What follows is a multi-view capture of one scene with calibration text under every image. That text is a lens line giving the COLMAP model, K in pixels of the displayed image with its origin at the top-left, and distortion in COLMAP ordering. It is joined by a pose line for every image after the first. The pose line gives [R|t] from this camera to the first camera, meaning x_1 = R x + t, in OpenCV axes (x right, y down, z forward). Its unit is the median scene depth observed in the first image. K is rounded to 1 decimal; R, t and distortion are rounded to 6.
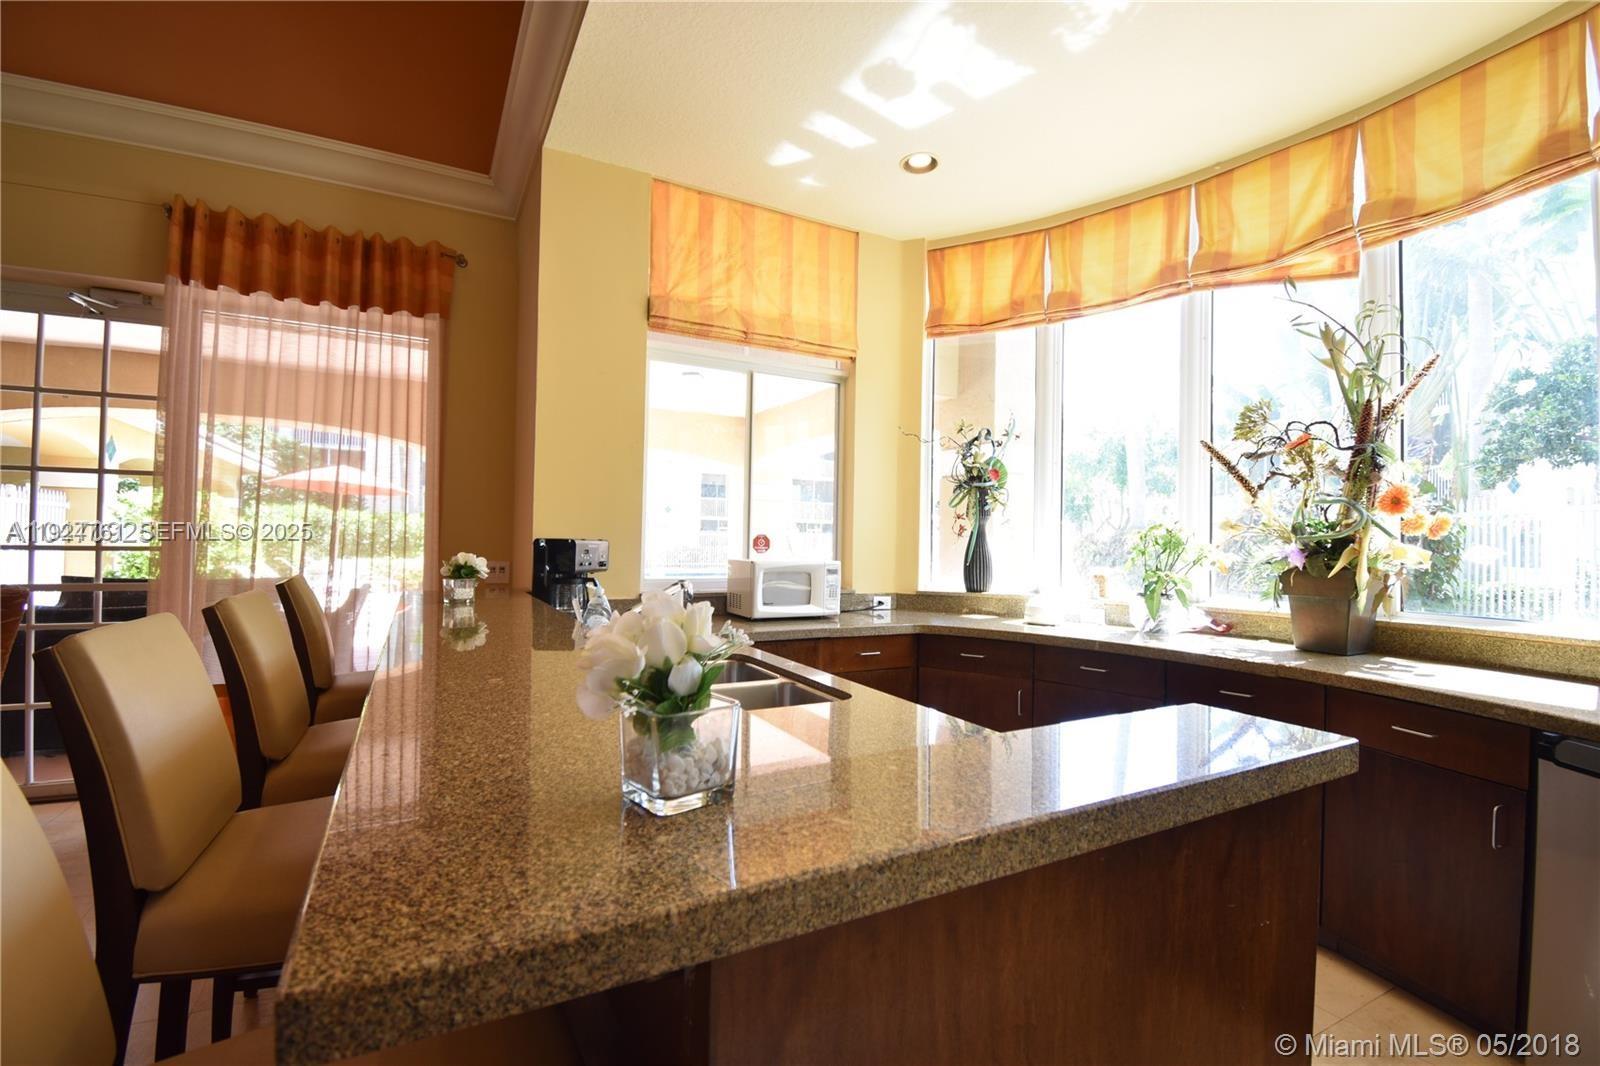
lens RADIAL K [[680.2, 0, 800.0], [0, 680.2, 533.0], [0, 0, 1]] dist [0.002438, -0.016698]
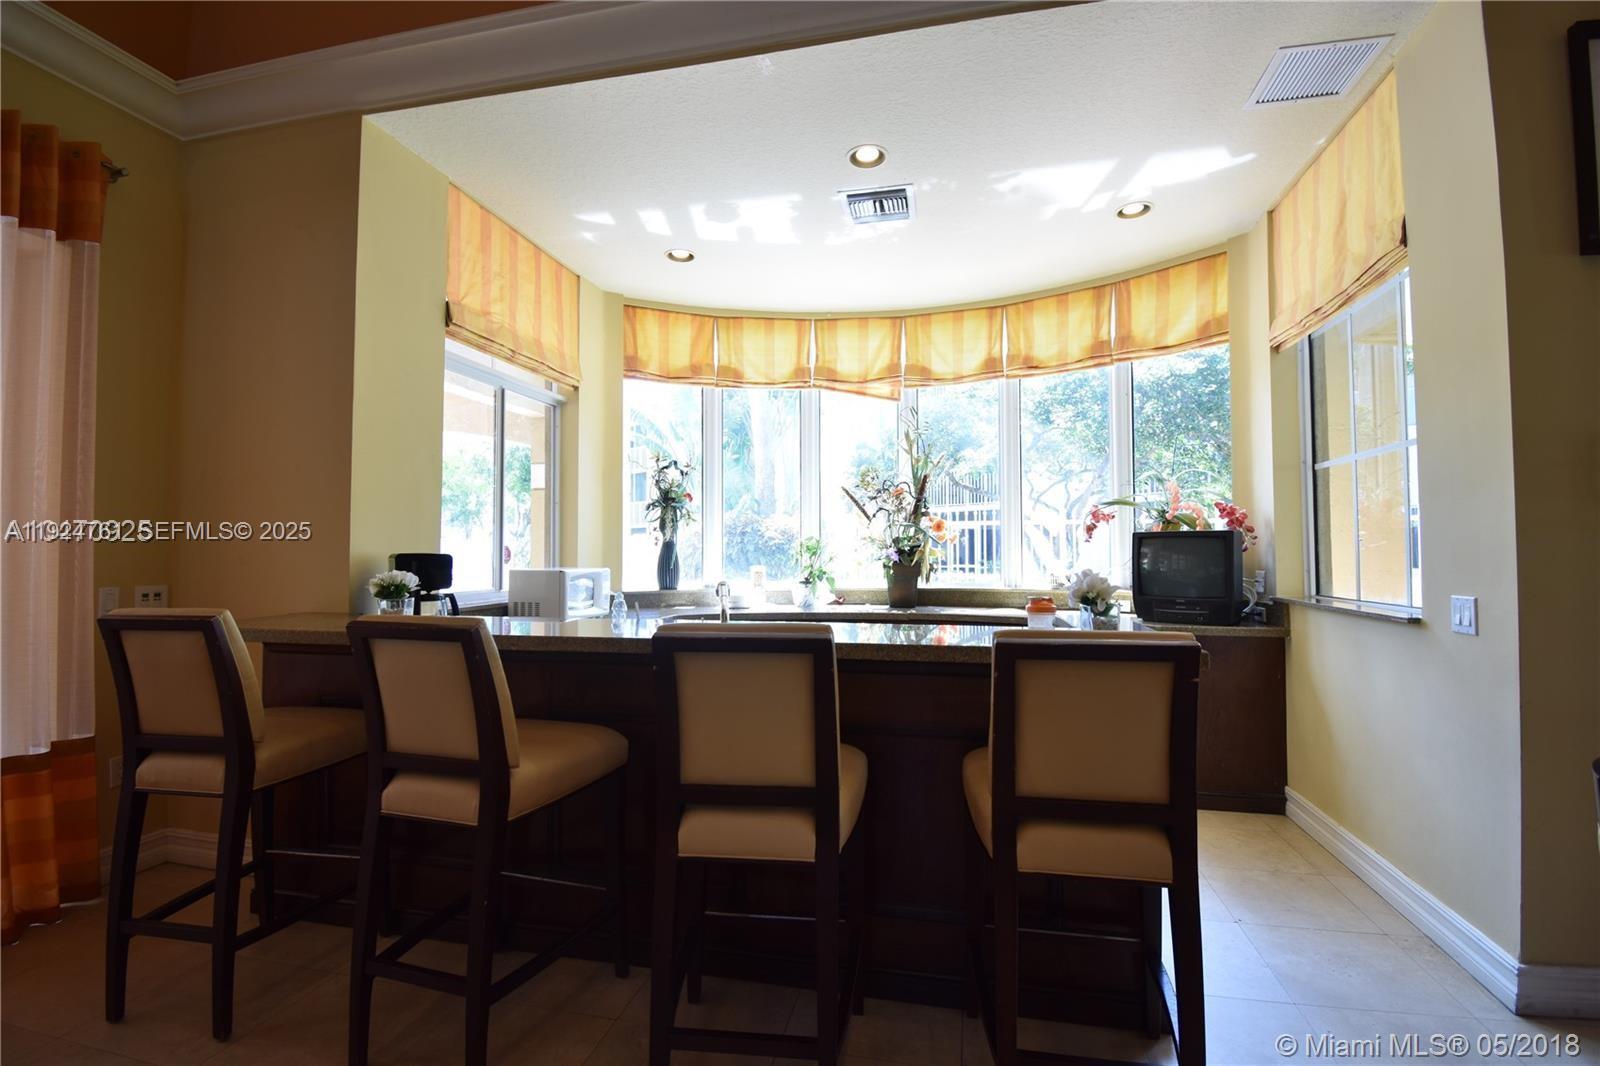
lens RADIAL K [[680.2, 0, 800.0], [0, 680.2, 533.0], [0, 0, 1]] dist [0.002438, -0.016698]
pose [[0.668054, 0.006681, 0.744082, -0.590066], [0.001486, 0.999946, -0.010313, -0.005031], [-0.744111, 0.007996, 0.668008, -0.024017]]
